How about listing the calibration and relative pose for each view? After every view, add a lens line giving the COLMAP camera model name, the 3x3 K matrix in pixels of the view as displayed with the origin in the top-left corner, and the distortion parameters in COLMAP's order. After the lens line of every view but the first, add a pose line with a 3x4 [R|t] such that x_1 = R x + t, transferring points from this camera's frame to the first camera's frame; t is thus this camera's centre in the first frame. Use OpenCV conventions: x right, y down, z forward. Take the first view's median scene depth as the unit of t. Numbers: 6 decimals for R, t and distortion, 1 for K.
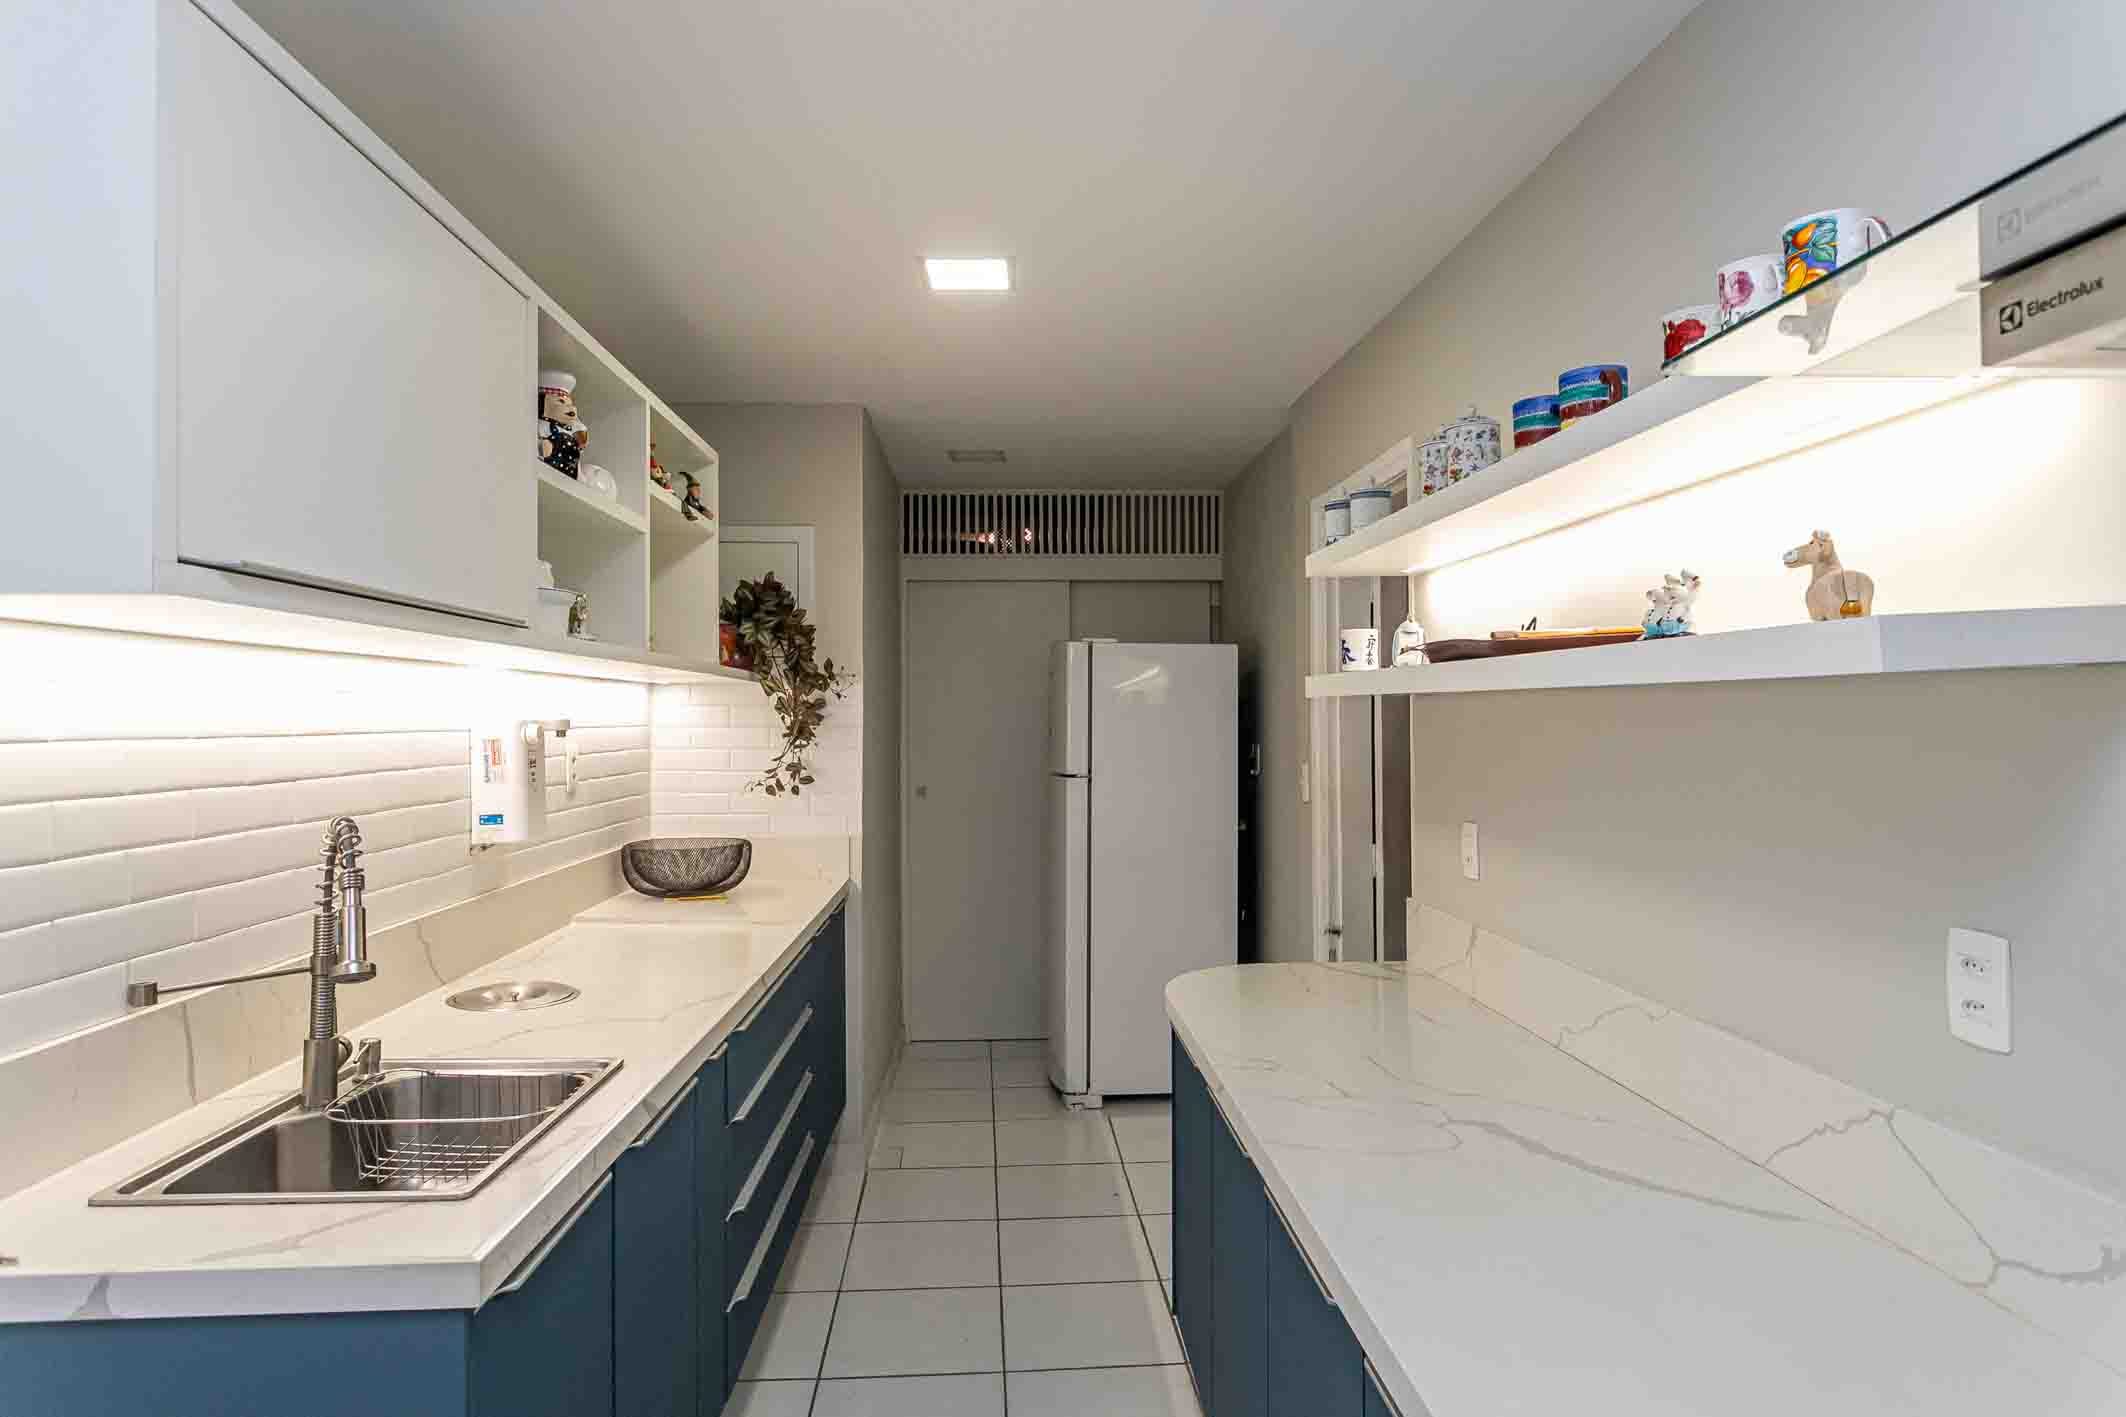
lens RADIAL K [[1300.5, 0, 1059.9], [0, 1300.5, 709.6], [0, 0, 1]] dist [0.000997, 0.002509]
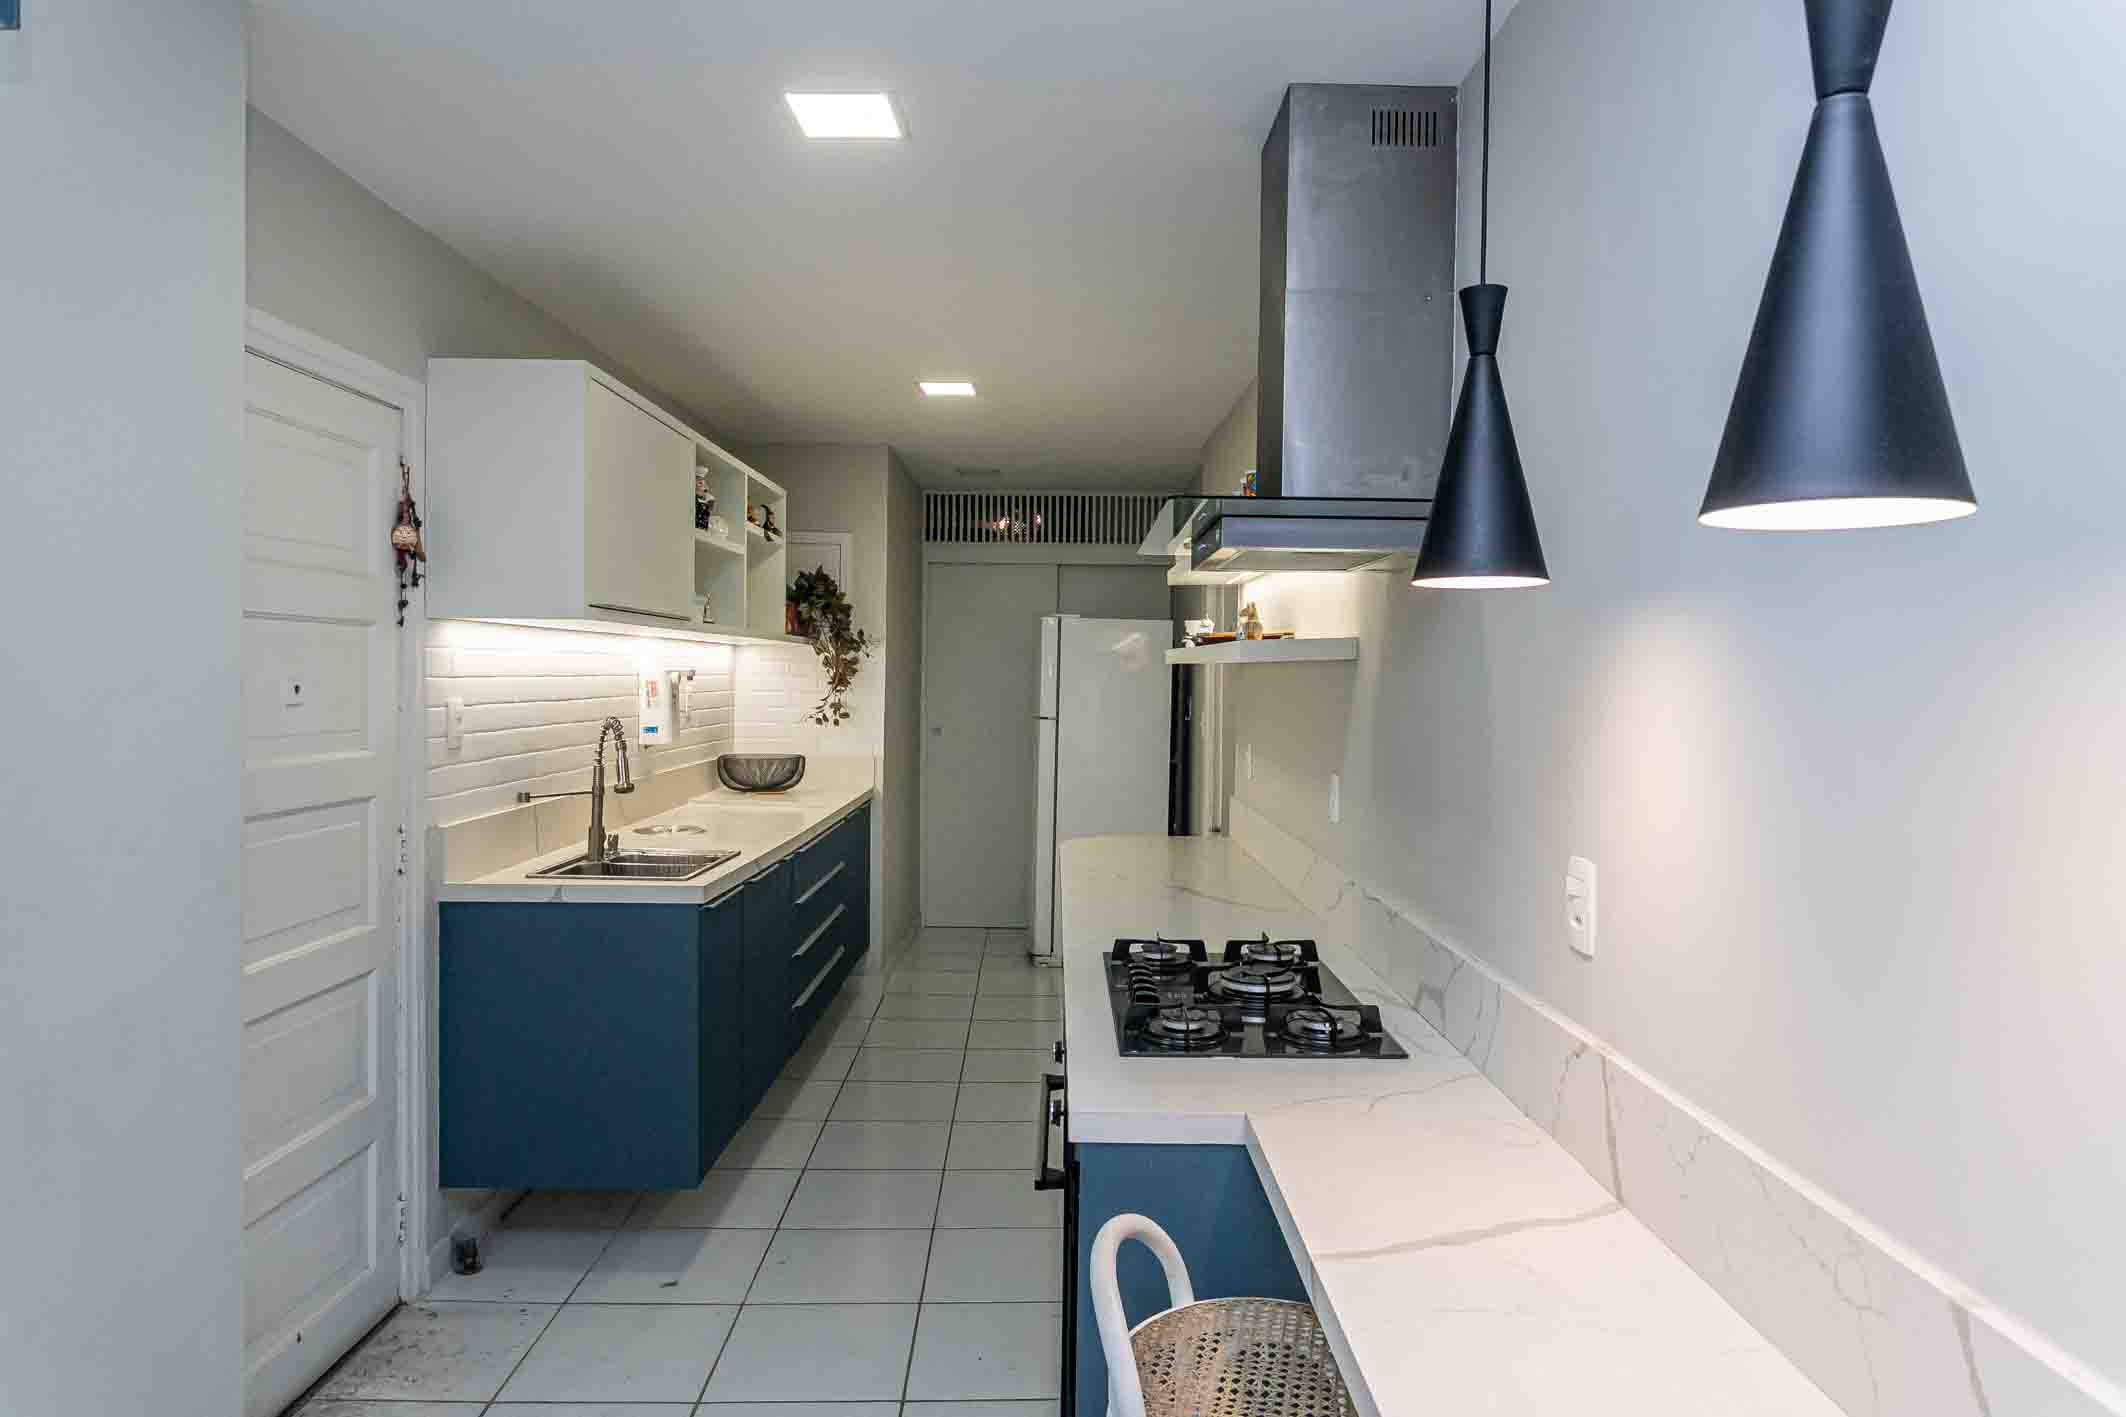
lens RADIAL K [[1400.9, 0, 1067.0], [0, 1400.9, 712.8], [0, 0, 1]] dist [0.002018, -0.000283]
pose [[0.998927, 0.019180, -0.042158, 0.115202], [-0.017727, 0.999244, 0.034587, -0.005296], [0.042790, -0.033802, 0.998512, -0.527292]]
